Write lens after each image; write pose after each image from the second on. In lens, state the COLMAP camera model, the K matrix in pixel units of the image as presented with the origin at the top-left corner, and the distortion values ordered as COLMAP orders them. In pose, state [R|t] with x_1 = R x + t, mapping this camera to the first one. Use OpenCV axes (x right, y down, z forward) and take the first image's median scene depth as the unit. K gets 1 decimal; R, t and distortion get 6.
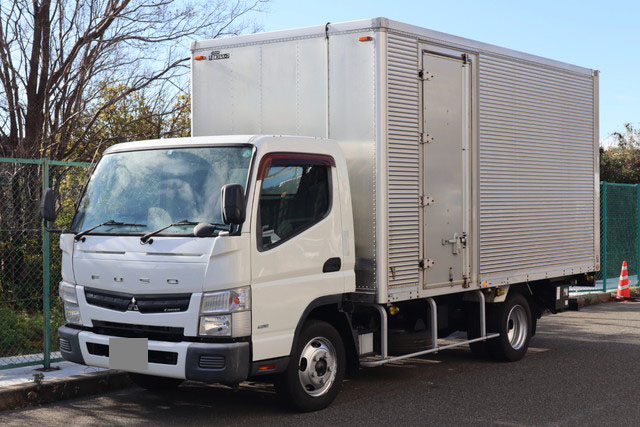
lens RADIAL K [[1047.5, 0, 320.0], [0, 1047.5, 213.5], [0, 0, 1]] dist [-0.032627, -0.037947]
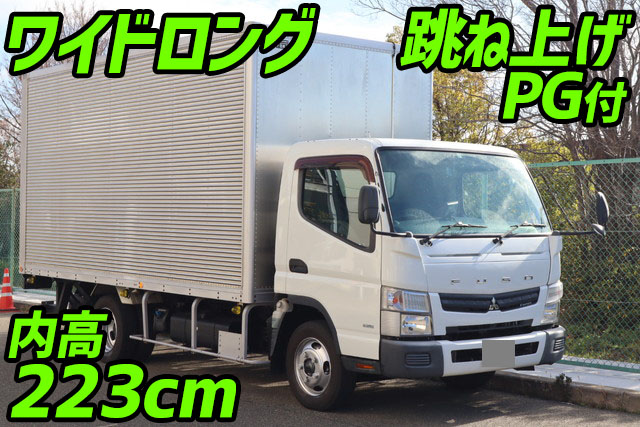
lens RADIAL K [[1047.5, 0, 320.0], [0, 1047.5, 213.5], [0, 0, 1]] dist [-0.032627, -0.037947]
pose [[0.242011, 0.009157, 0.970230, -1.211945], [-0.003722, 0.999957, -0.008510, 0.007381], [-0.970266, -0.001551, 0.242034, 0.915940]]
